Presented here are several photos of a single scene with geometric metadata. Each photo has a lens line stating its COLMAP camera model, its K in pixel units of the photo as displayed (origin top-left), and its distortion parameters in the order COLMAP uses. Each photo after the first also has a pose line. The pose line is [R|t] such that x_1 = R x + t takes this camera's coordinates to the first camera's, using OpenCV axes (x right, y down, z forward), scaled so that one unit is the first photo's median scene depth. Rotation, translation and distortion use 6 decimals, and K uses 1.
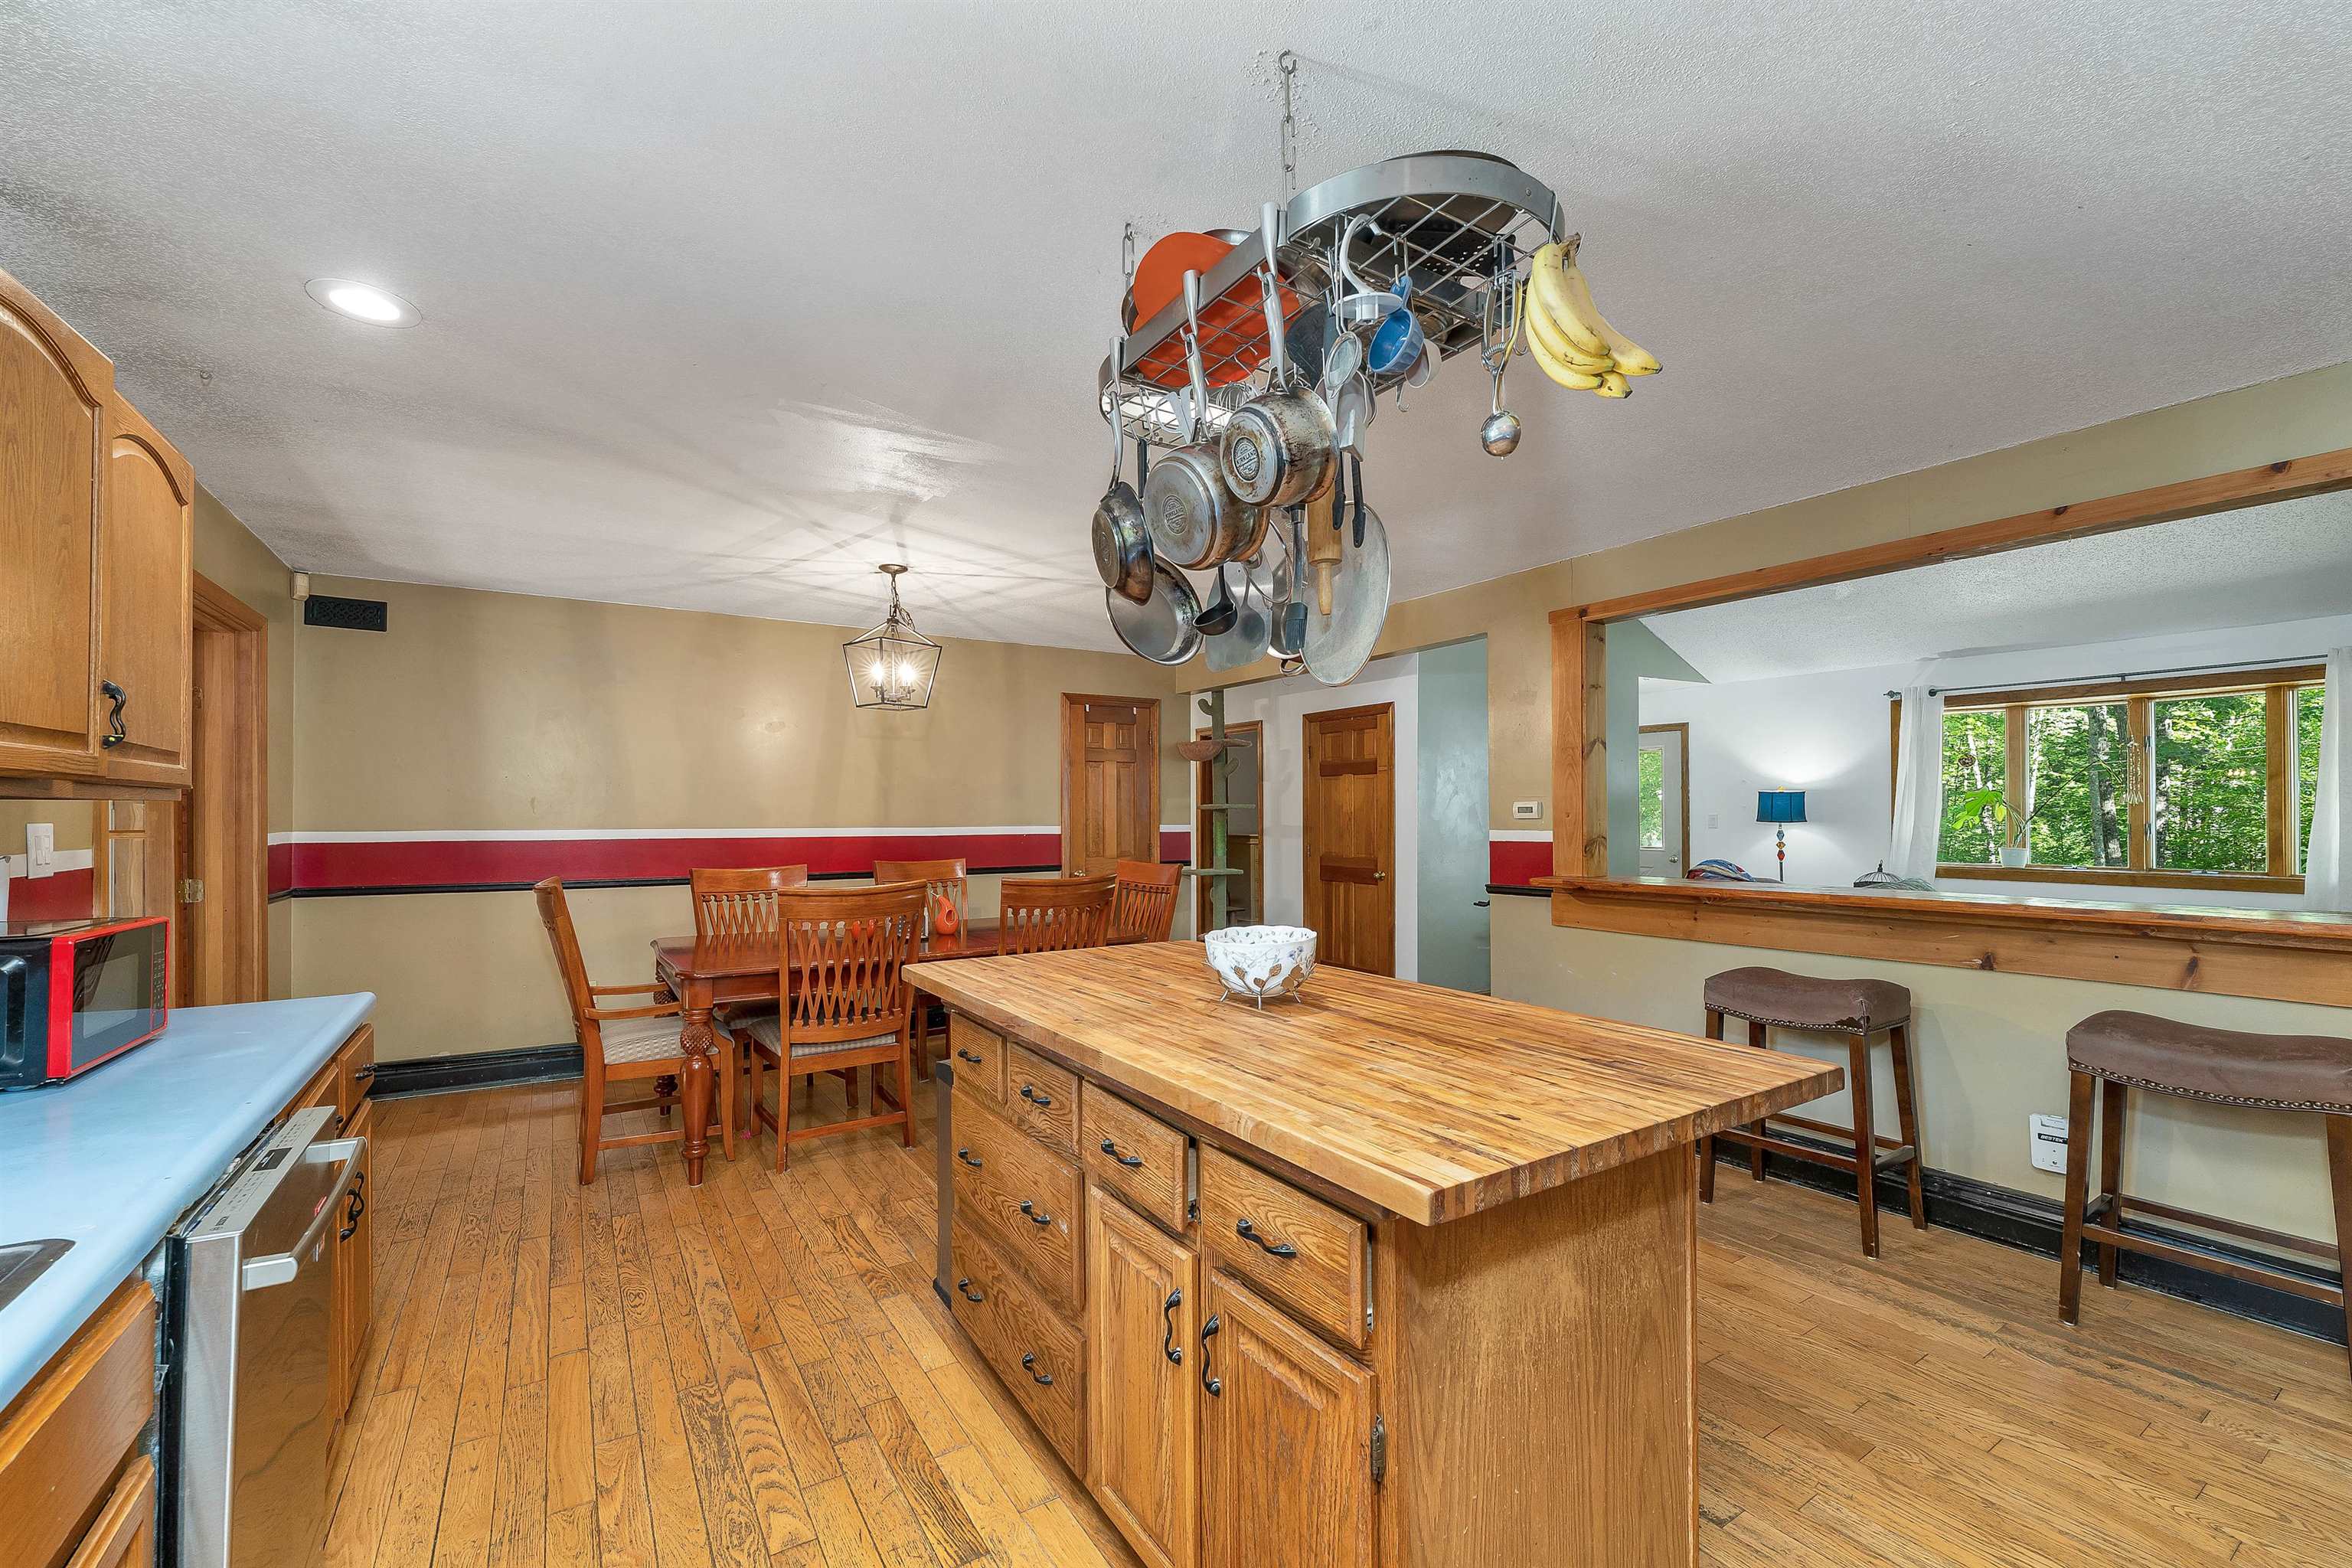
lens RADIAL K [[972.3, 0, 1165.5], [0, 972.3, 804.4], [0, 0, 1]] dist [-0.003507, -0.000433]
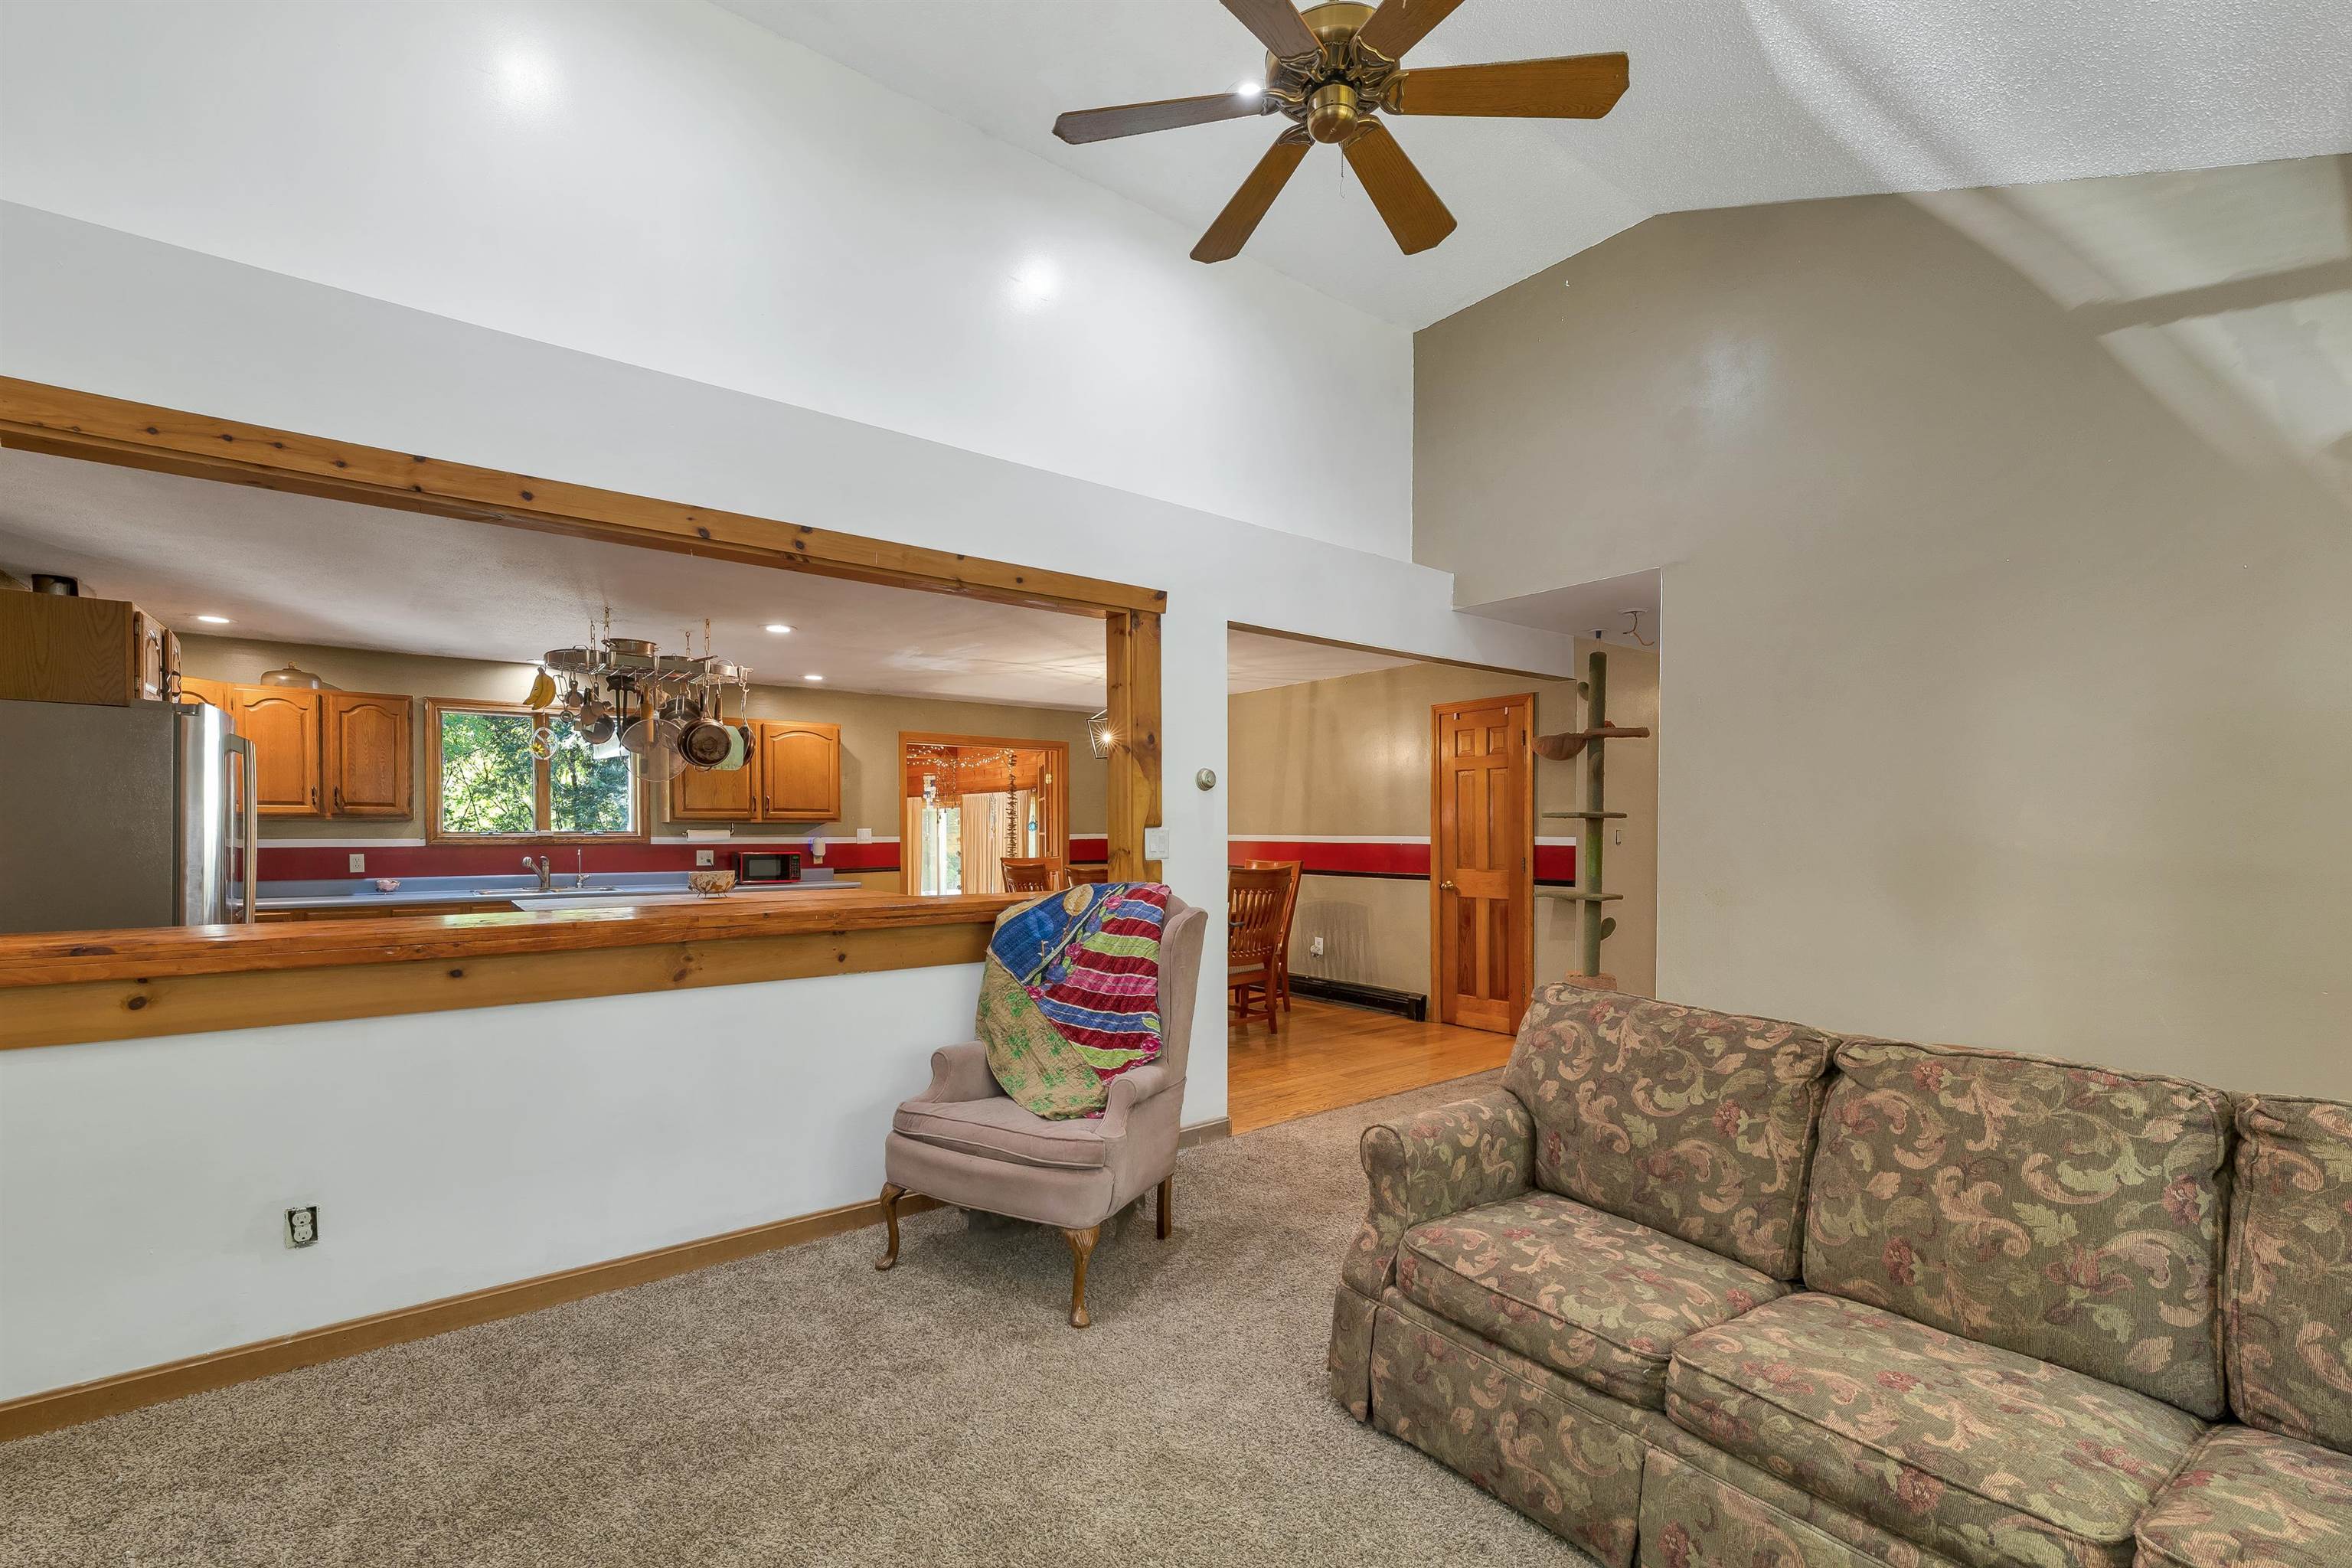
lens RADIAL K [[972.3, 0, 1149.9], [0, 972.3, 836.5], [0, 0, 1]] dist [-0.003507, -0.000433]
pose [[0.090867, 0.009447, -0.995818, 1.112407], [0.010328, 0.999892, 0.010428, 0.010657], [0.995809, -0.011232, 0.090760, 0.778270]]
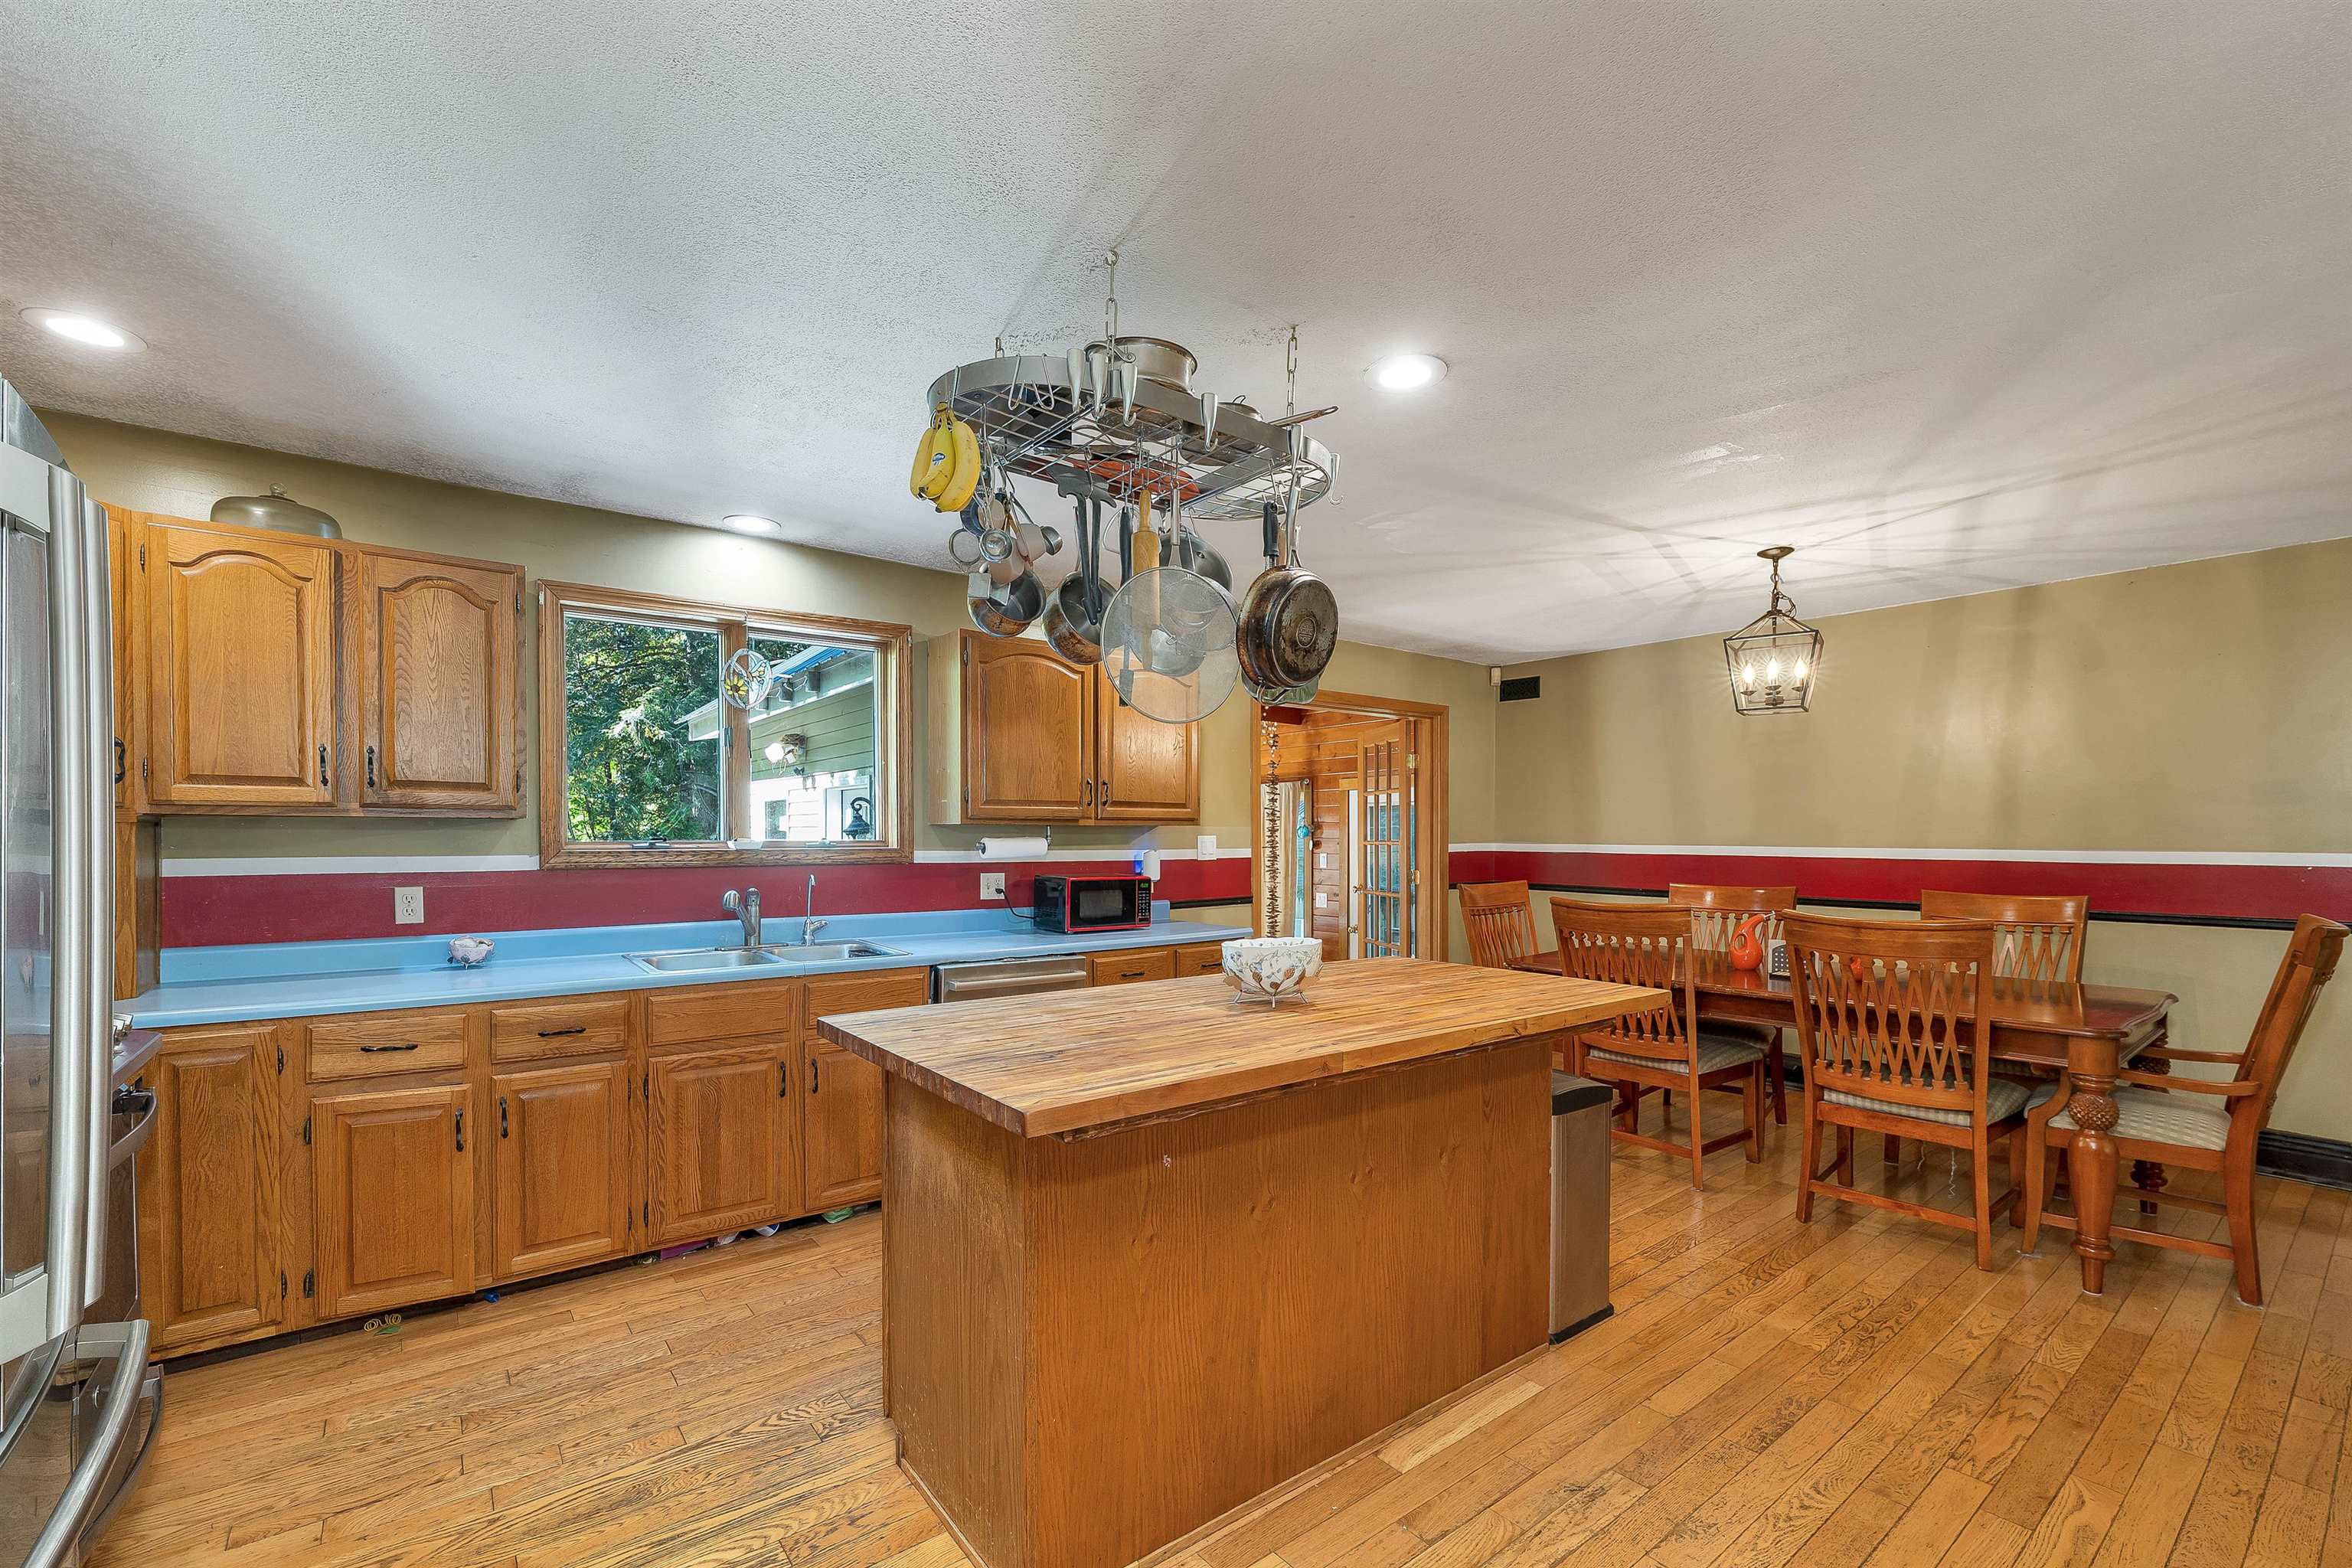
lens RADIAL K [[972.3, 0, 1155.0], [0, 972.3, 842.3], [0, 0, 1]] dist [-0.003507, -0.000433]
pose [[0.105529, 0.011145, -0.994354, 0.459295], [0.008311, 0.999892, 0.012089, 0.003733], [0.994382, -0.009540, 0.105425, 0.295399]]
